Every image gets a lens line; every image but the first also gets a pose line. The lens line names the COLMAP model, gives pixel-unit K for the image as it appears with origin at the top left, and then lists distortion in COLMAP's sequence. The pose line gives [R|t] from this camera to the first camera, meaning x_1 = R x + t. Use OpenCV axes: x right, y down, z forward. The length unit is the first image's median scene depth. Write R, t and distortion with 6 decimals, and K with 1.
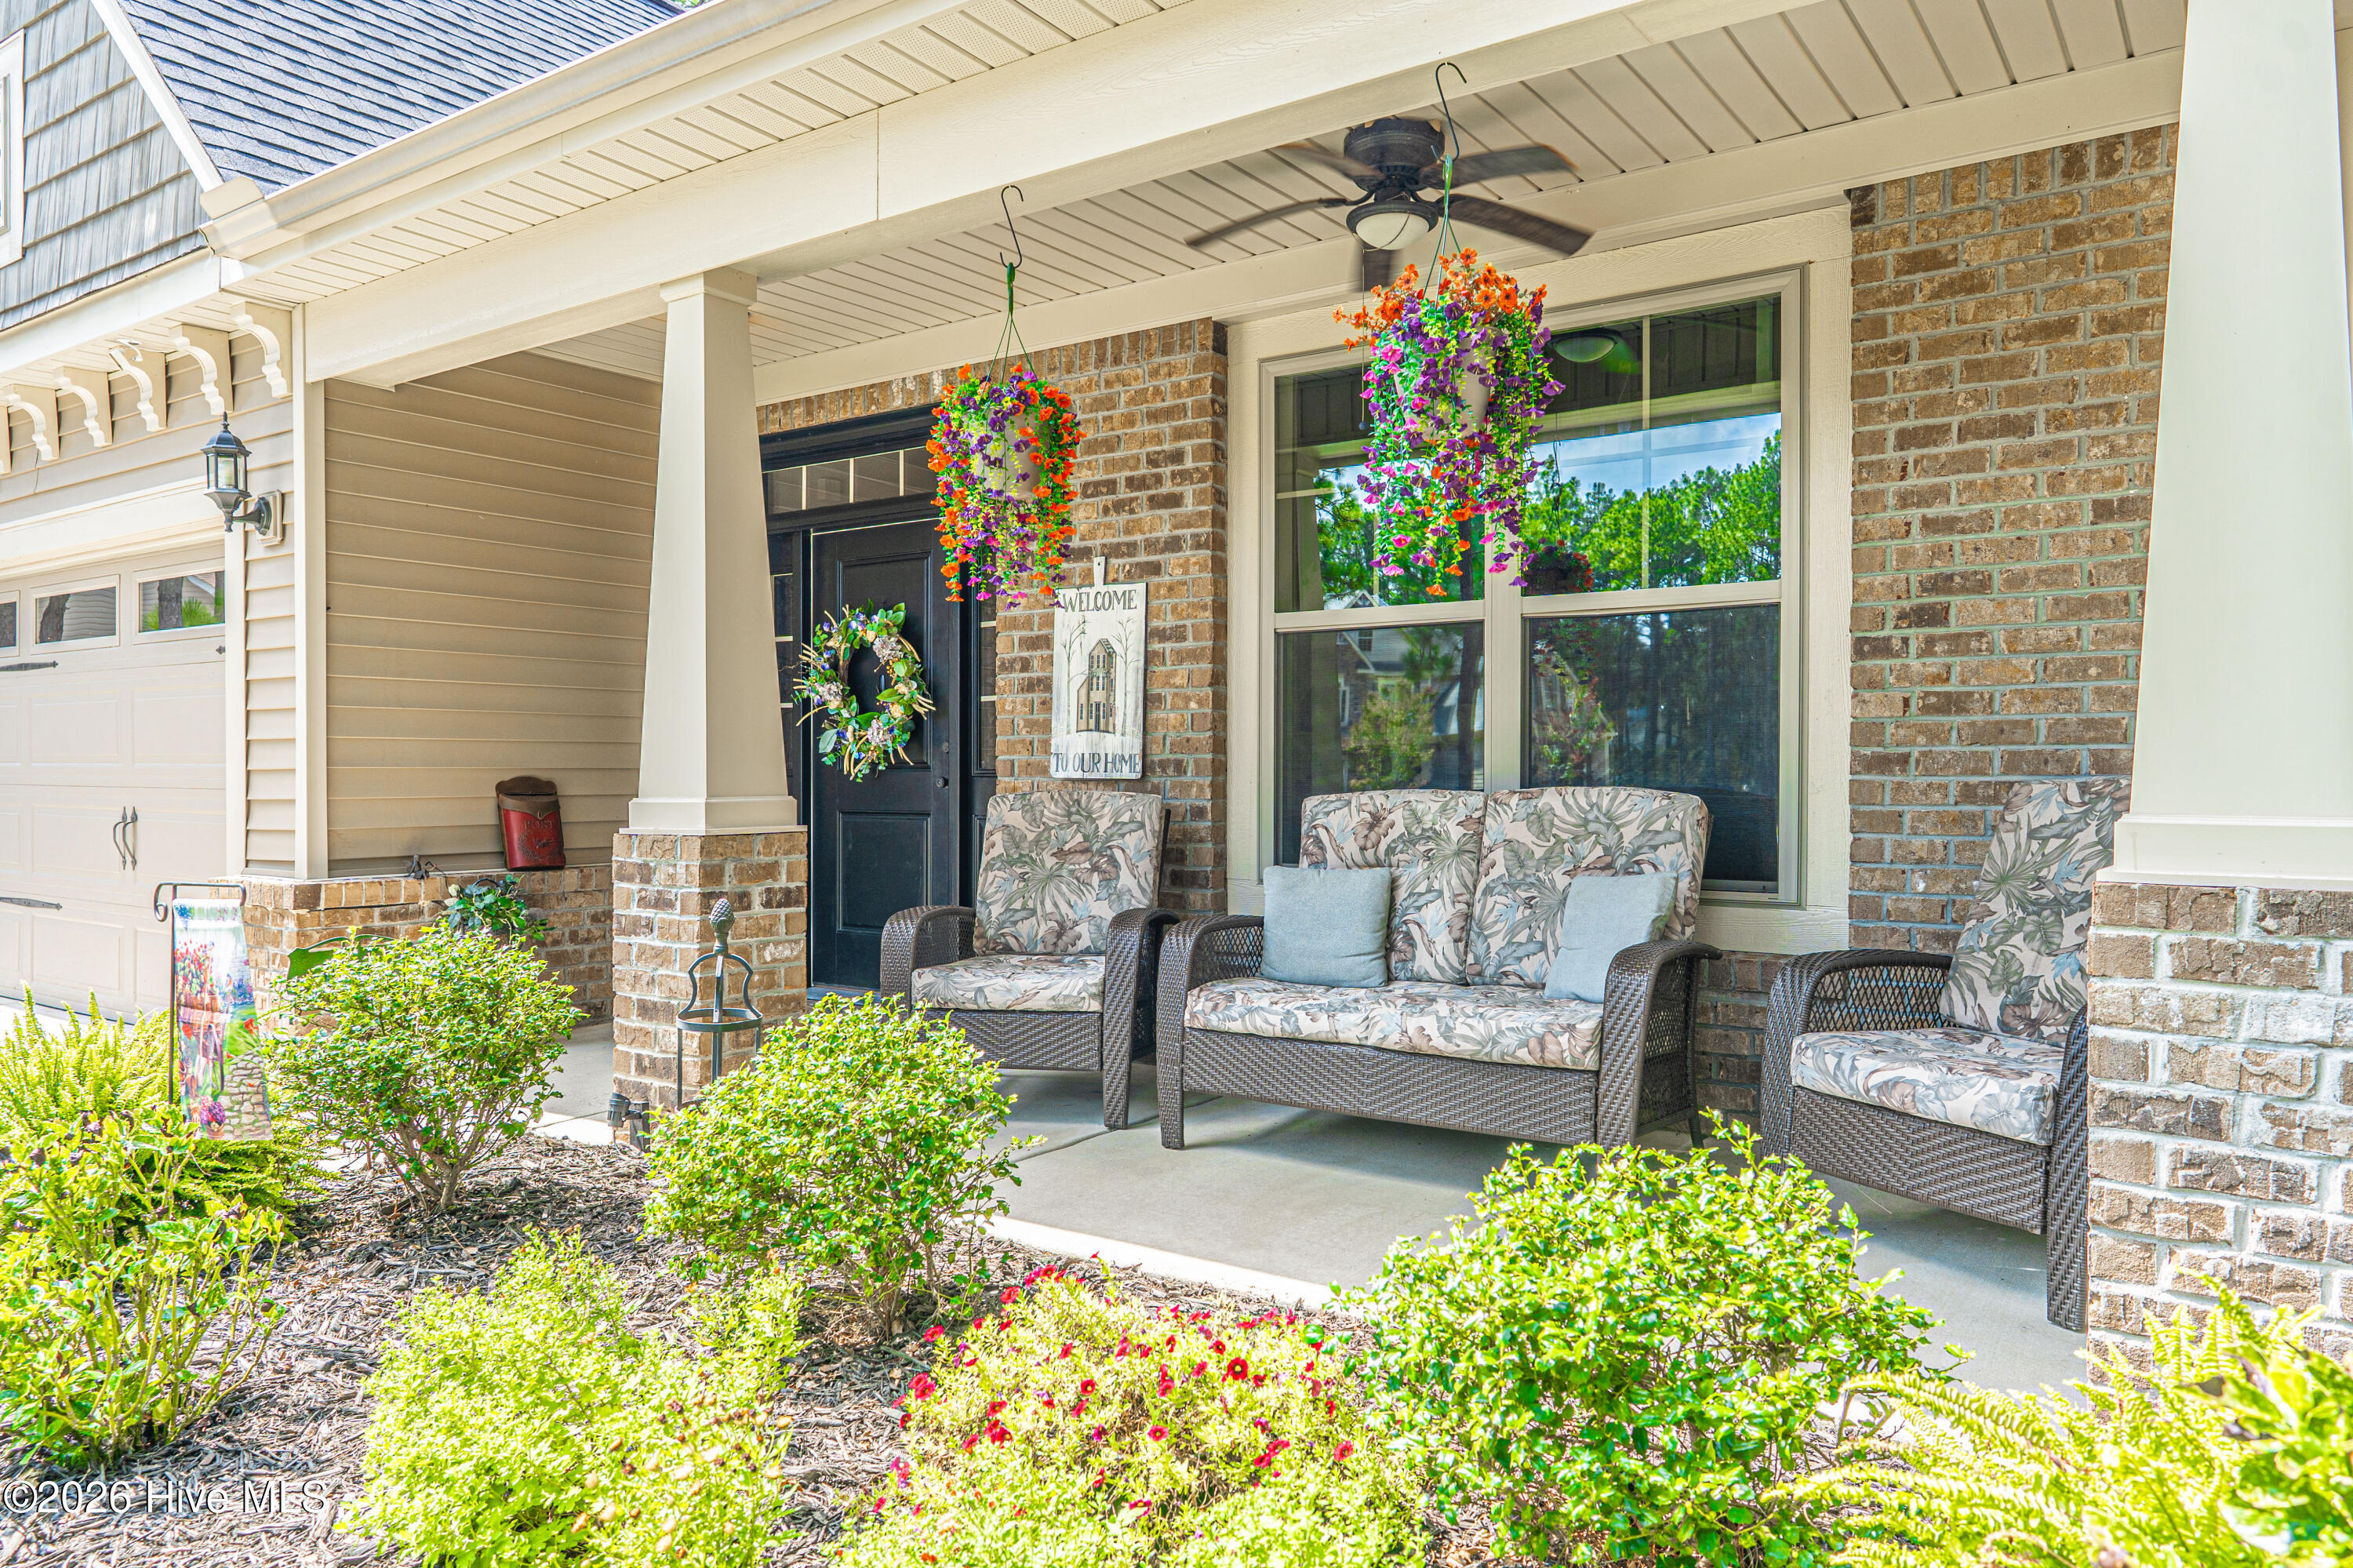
lens RADIAL K [[1582.1, 0, 1168.1], [0, 1582.1, 786.6], [0, 0, 1]] dist [0.004902, 0.003607]
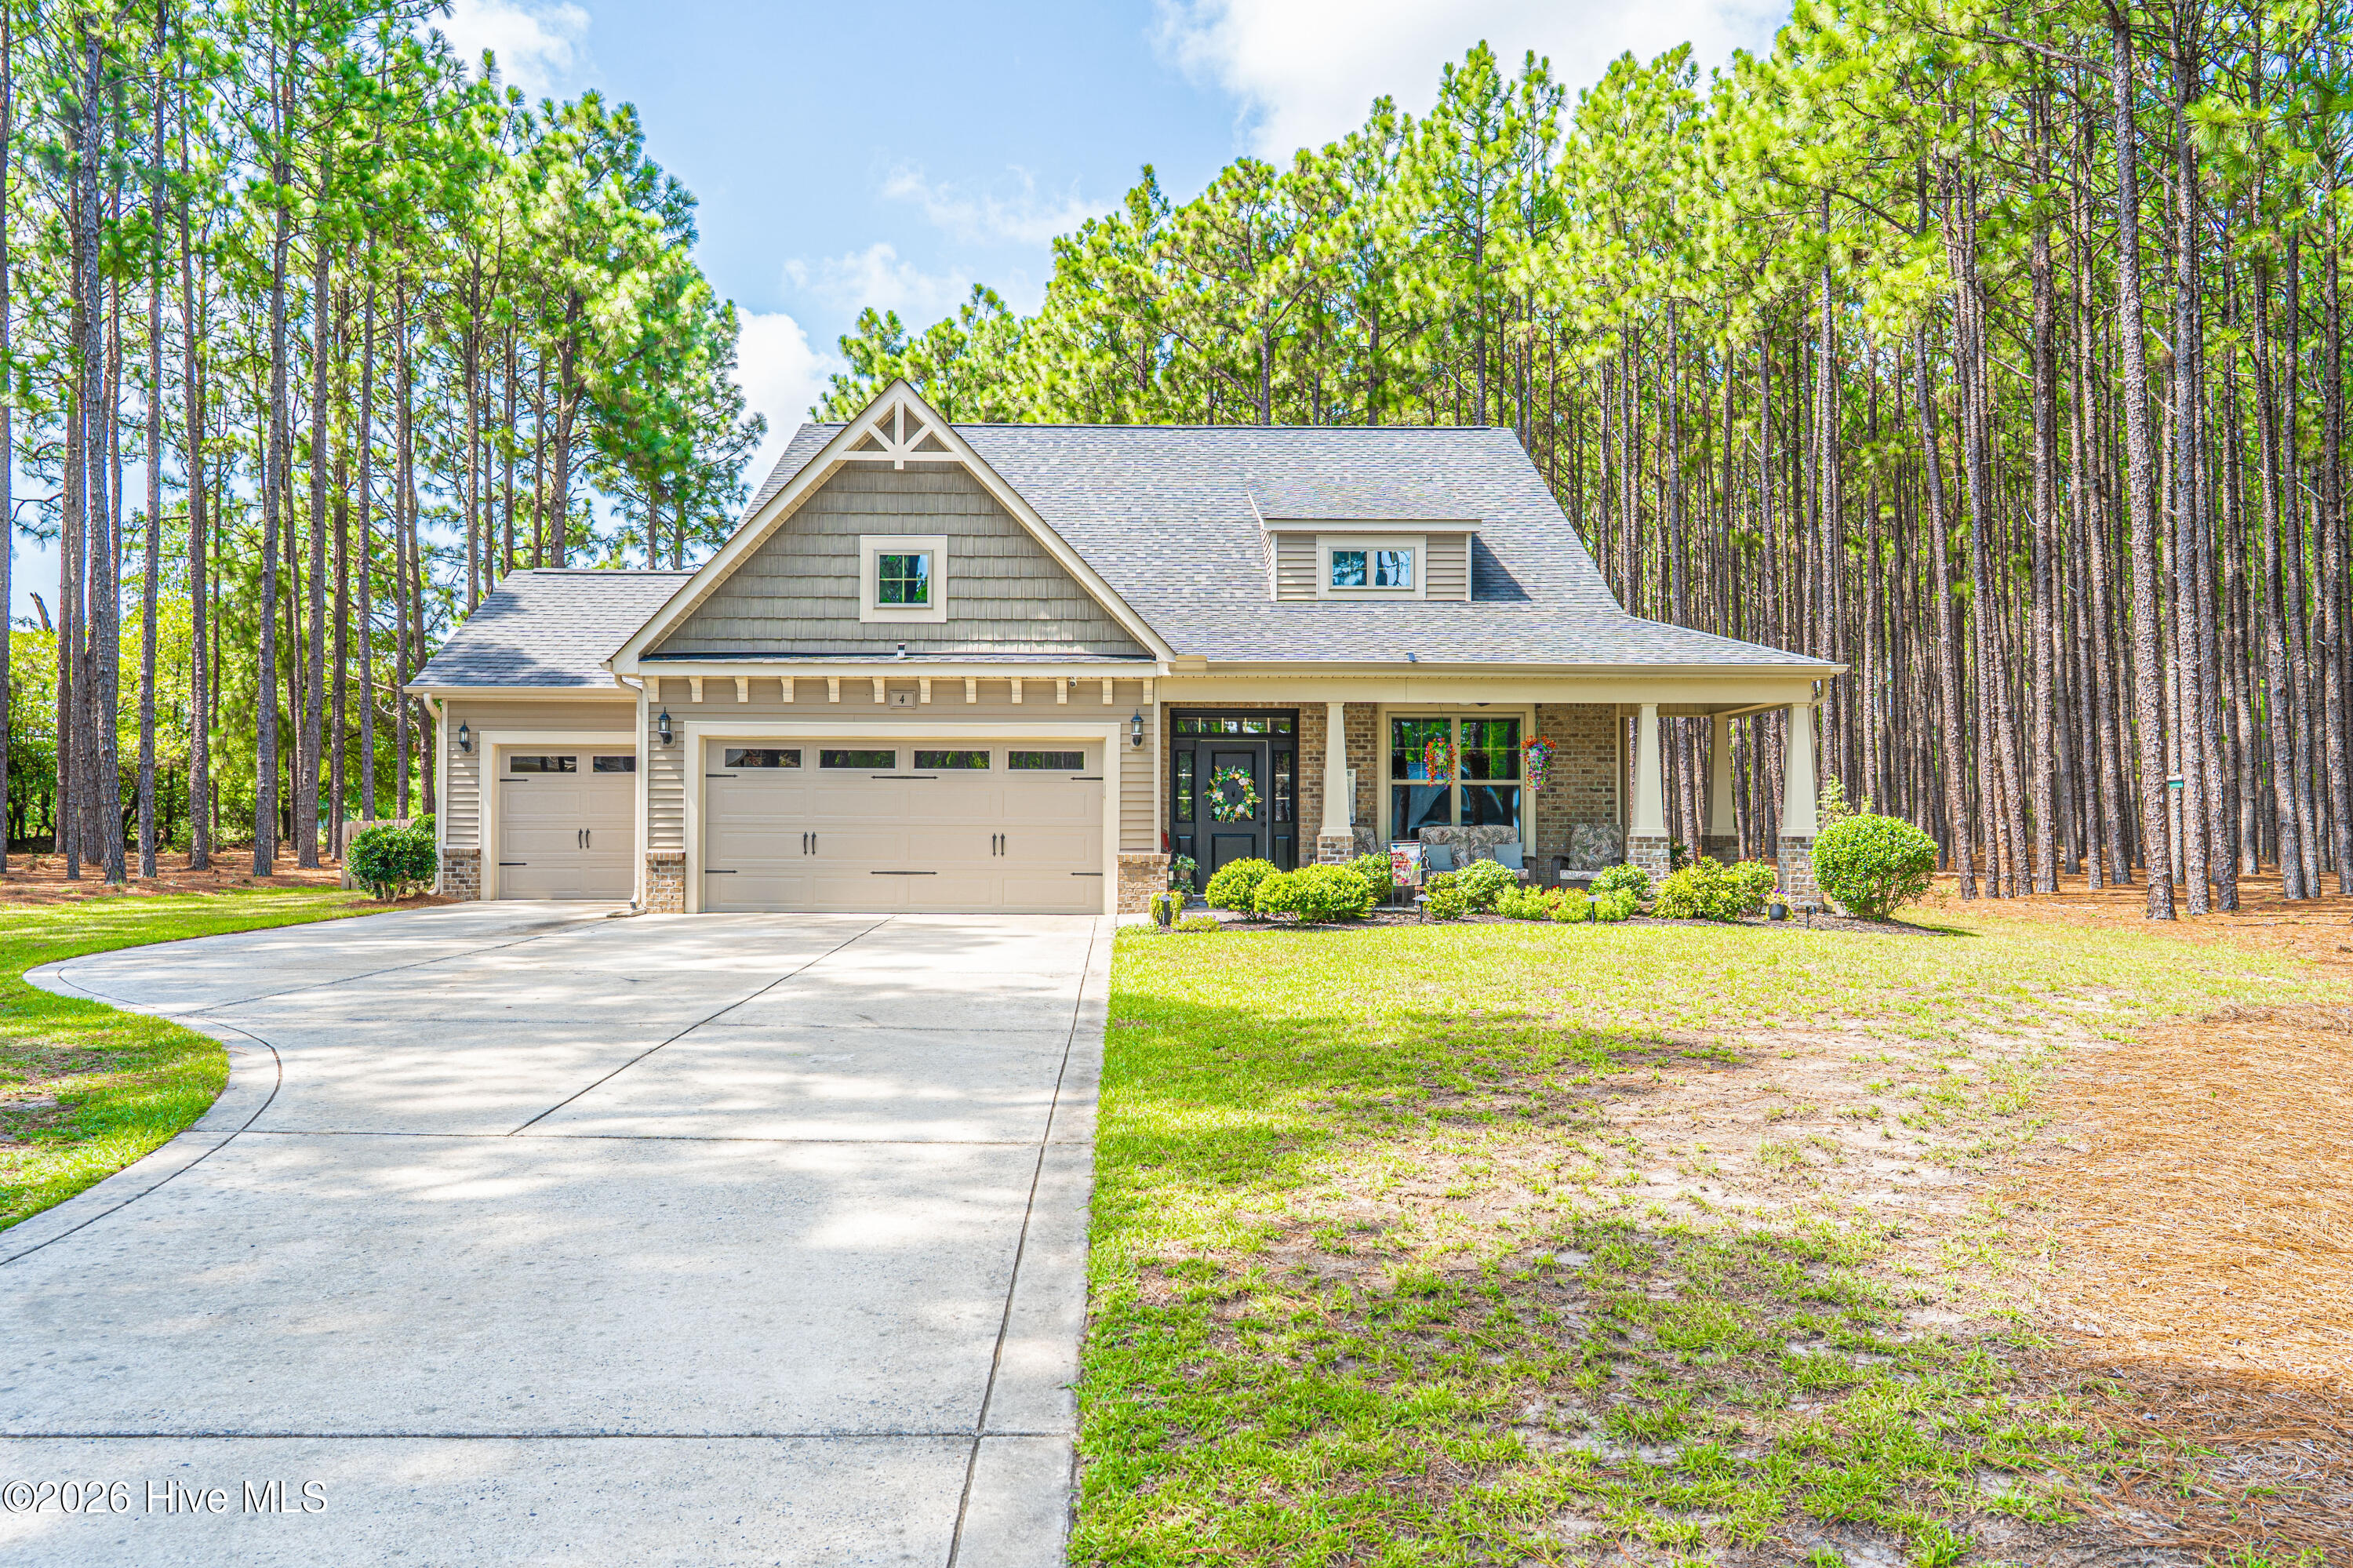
lens RADIAL K [[1631.3, 0, 1176.5], [0, 1631.3, 784.0], [0, 0, 1]] dist [0.000645, 0.000628]
pose [[0.812670, 0.018513, 0.582430, -2.502541], [0.002396, 0.999381, -0.035109, 0.034598], [-0.582719, 0.029928, 0.812122, -1.777200]]
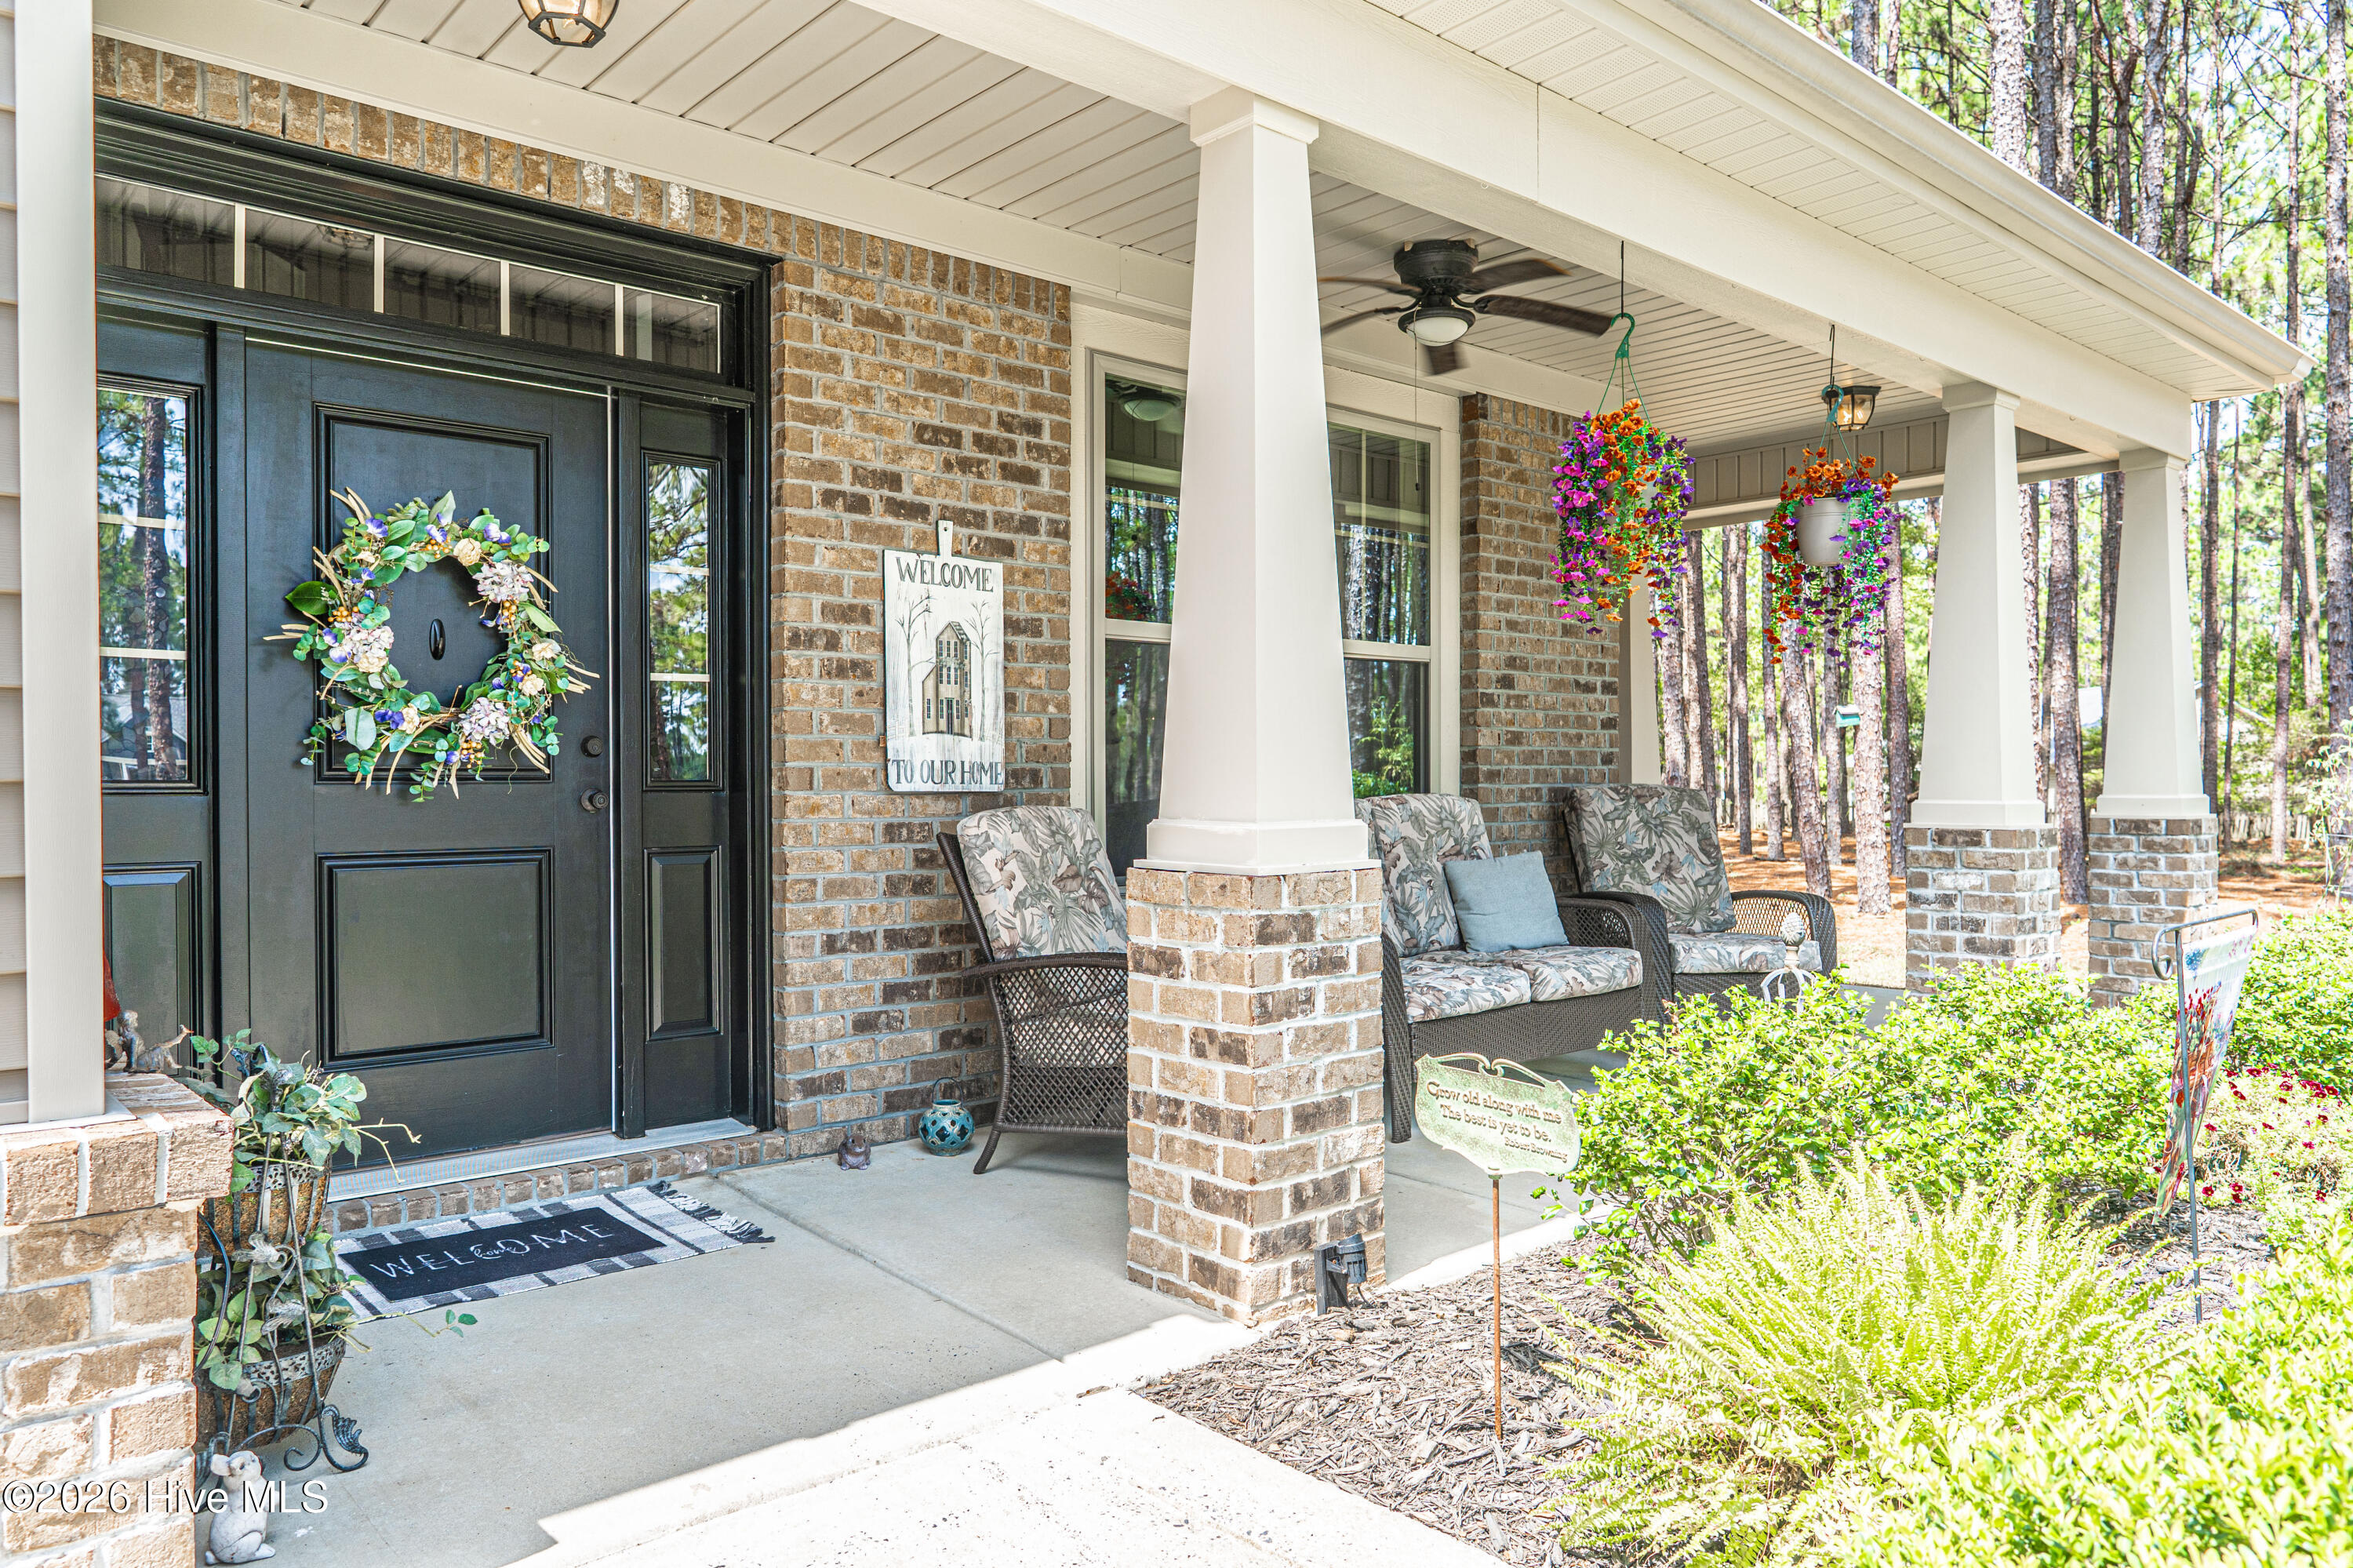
lens RADIAL K [[1582.1, 0, 1168.1], [0, 1582.1, 786.6], [0, 0, 1]] dist [0.004902, 0.003607]
pose [[0.229941, -0.005140, 0.973191, -0.825422], [0.010264, 0.999943, 0.002856, -0.009020], [-0.973150, 0.009332, 0.229981, 0.711595]]
